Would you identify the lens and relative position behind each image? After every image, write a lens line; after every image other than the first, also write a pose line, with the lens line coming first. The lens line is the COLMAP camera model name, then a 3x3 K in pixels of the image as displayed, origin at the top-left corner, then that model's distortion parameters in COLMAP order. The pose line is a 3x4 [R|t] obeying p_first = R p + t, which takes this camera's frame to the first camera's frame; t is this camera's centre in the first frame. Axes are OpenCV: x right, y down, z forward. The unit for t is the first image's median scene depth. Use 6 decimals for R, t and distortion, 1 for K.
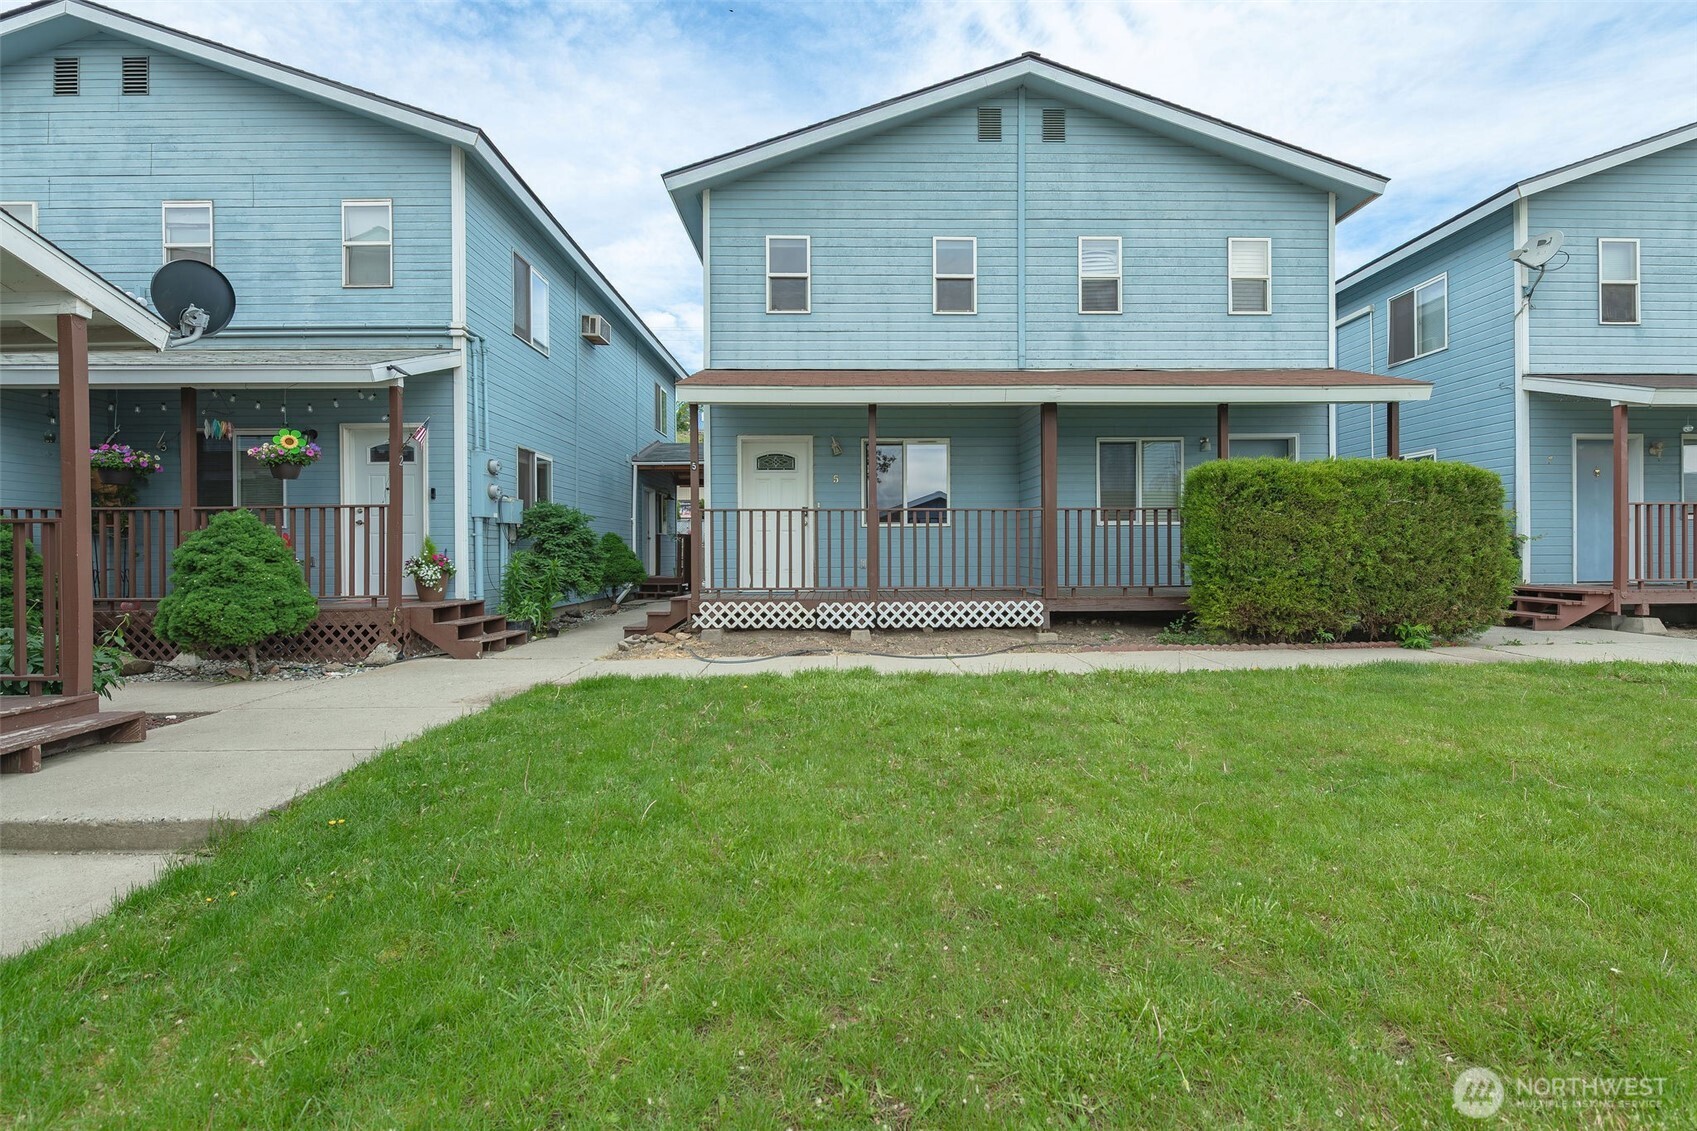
lens RADIAL K [[695.9, 0, 843.1], [0, 695.9, 561.6], [0, 0, 1]] dist [-0.003447, -0.001506]
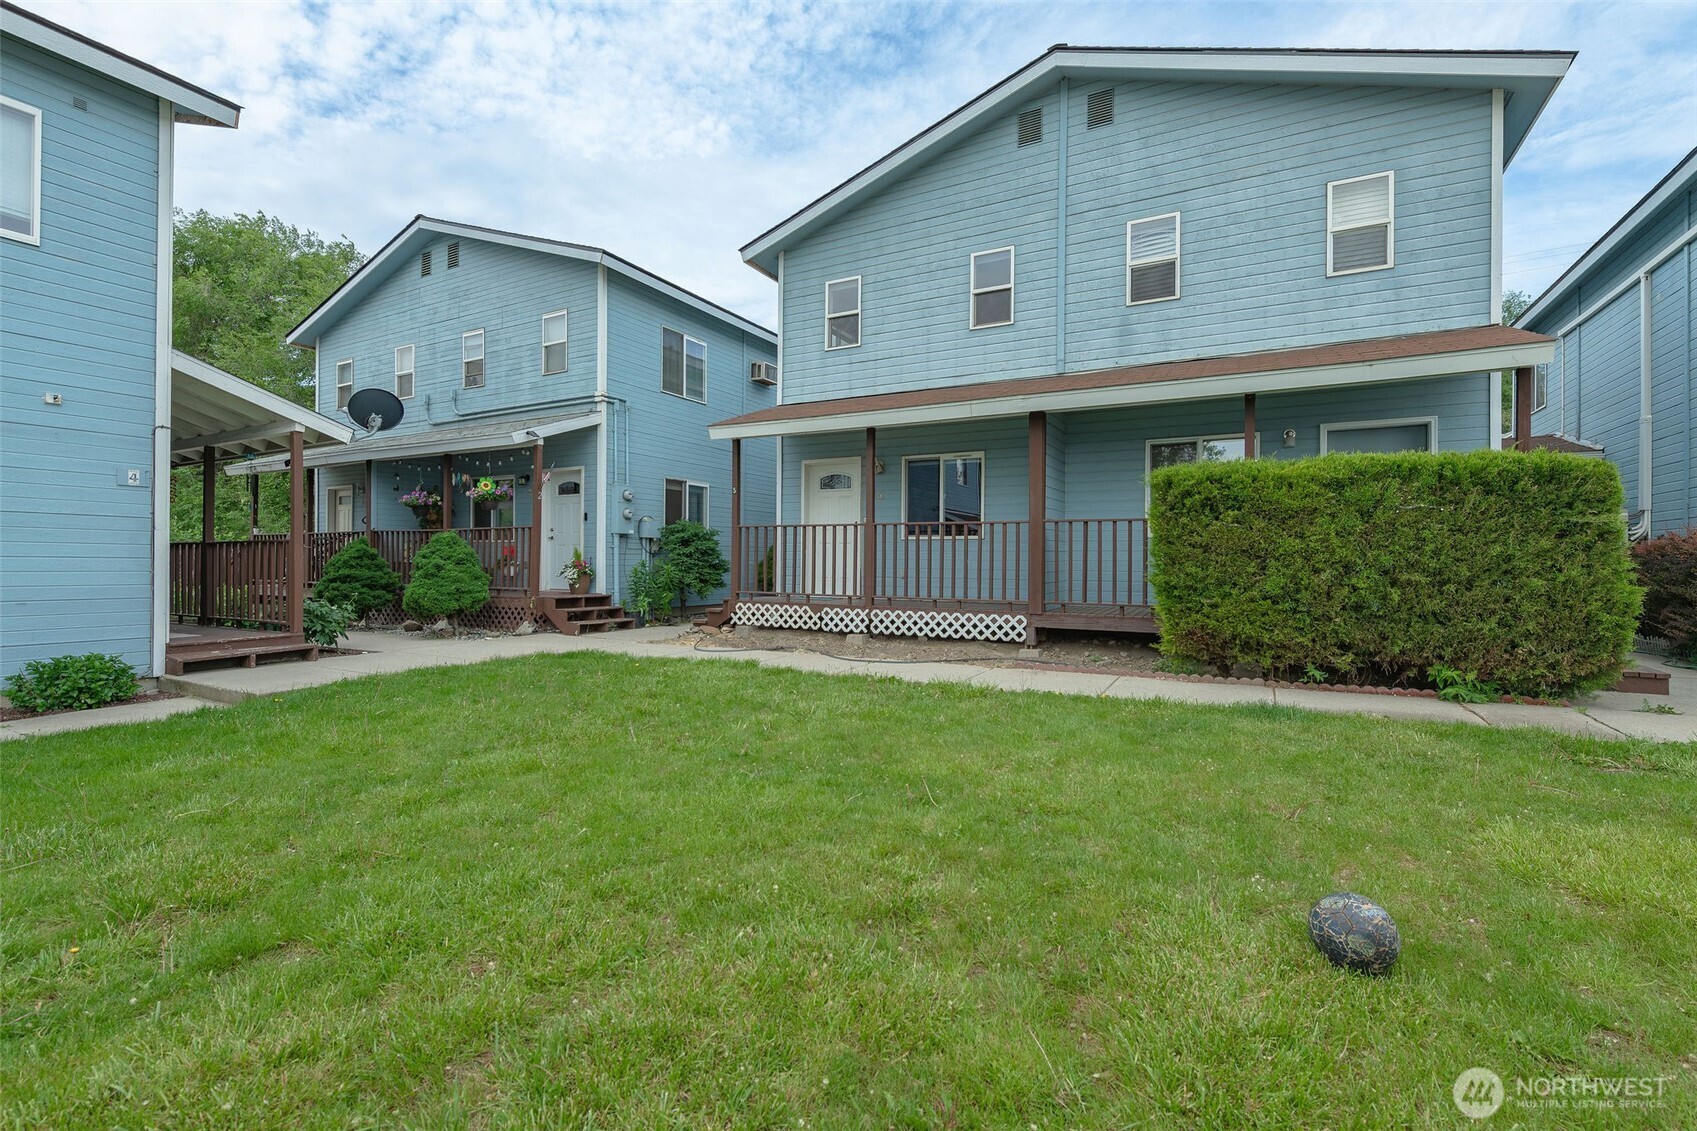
lens RADIAL K [[695.9, 0, 838.8], [0, 695.9, 568.8], [0, 0, 1]] dist [-0.003447, -0.001506]
pose [[0.880364, 0.017555, -0.473973, 0.504389], [-0.018678, 0.999823, 0.002338, -0.006477], [0.473930, 0.006795, 0.880536, 0.018828]]
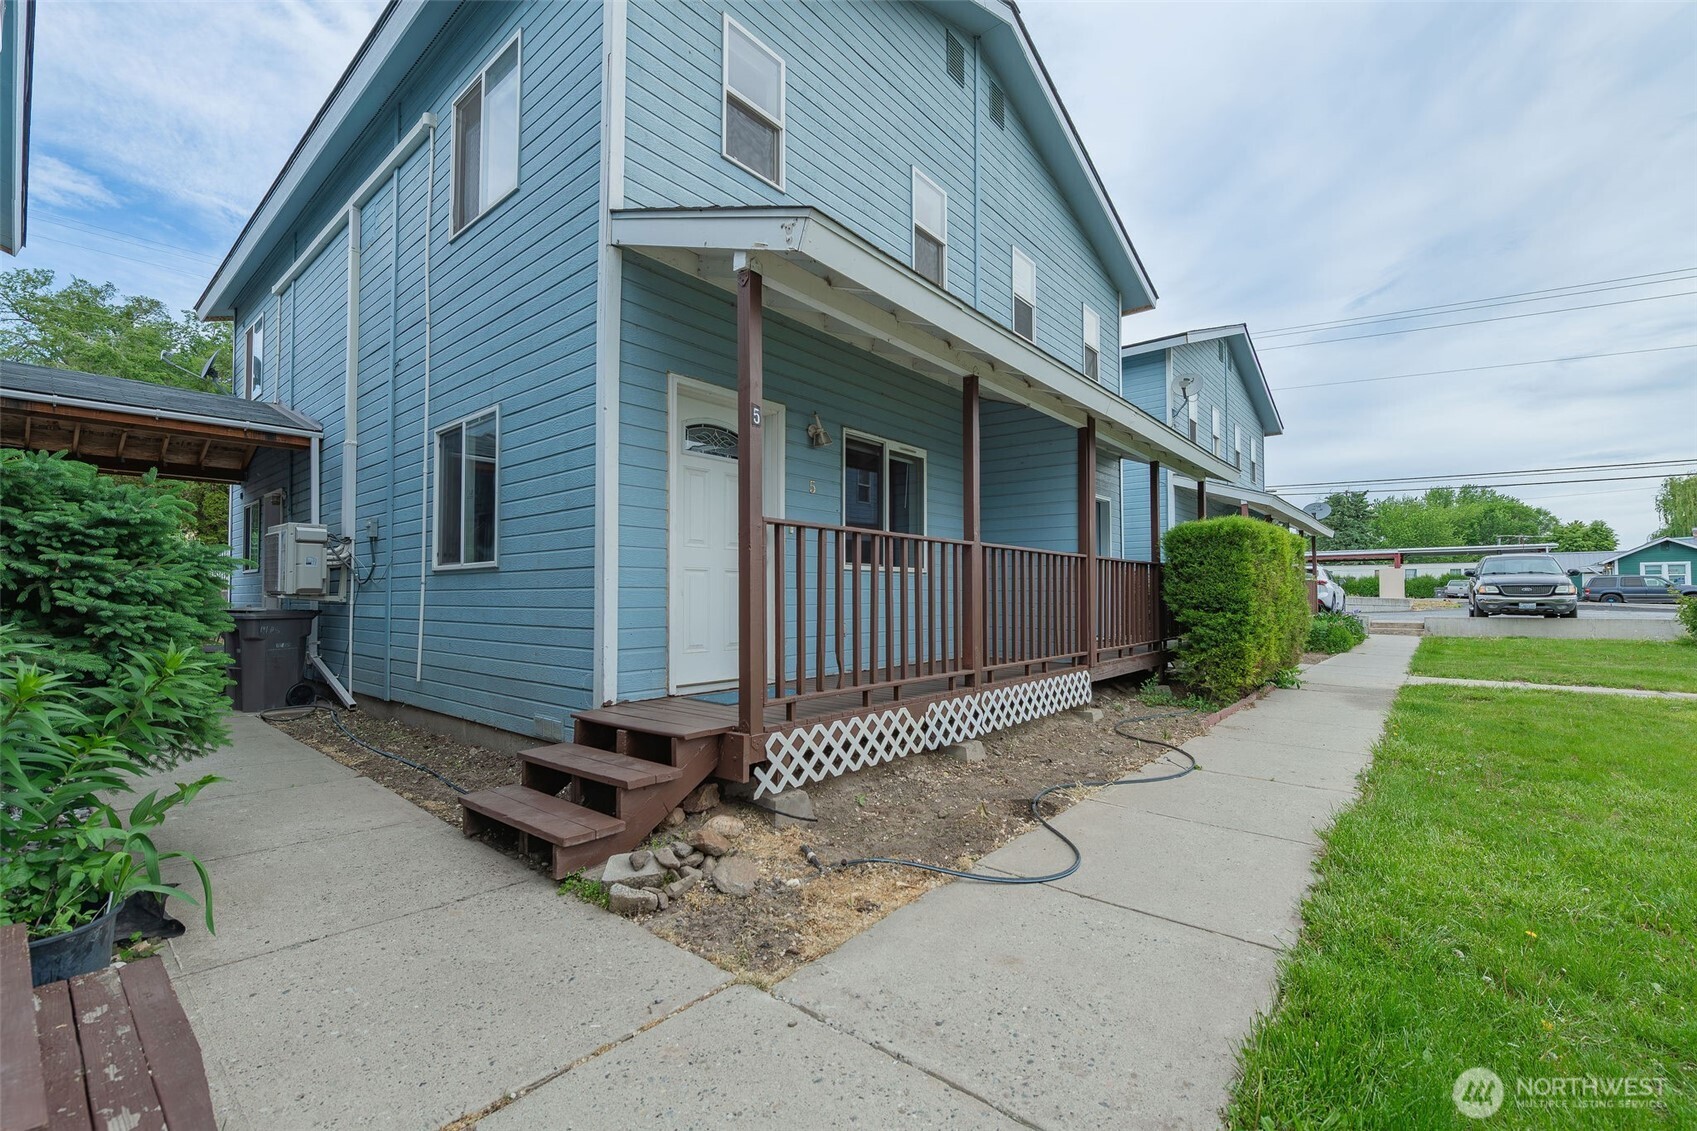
lens RADIAL K [[703.3, 0, 895.2], [0, 703.3, 581.9], [0, 0, 1]] dist [-0.005181, -0.001483]
pose [[0.646297, 0.016485, 0.762907, -0.473931], [0.005314, 0.999645, -0.026102, -0.024777], [-0.763067, 0.020924, 0.645981, 0.629754]]
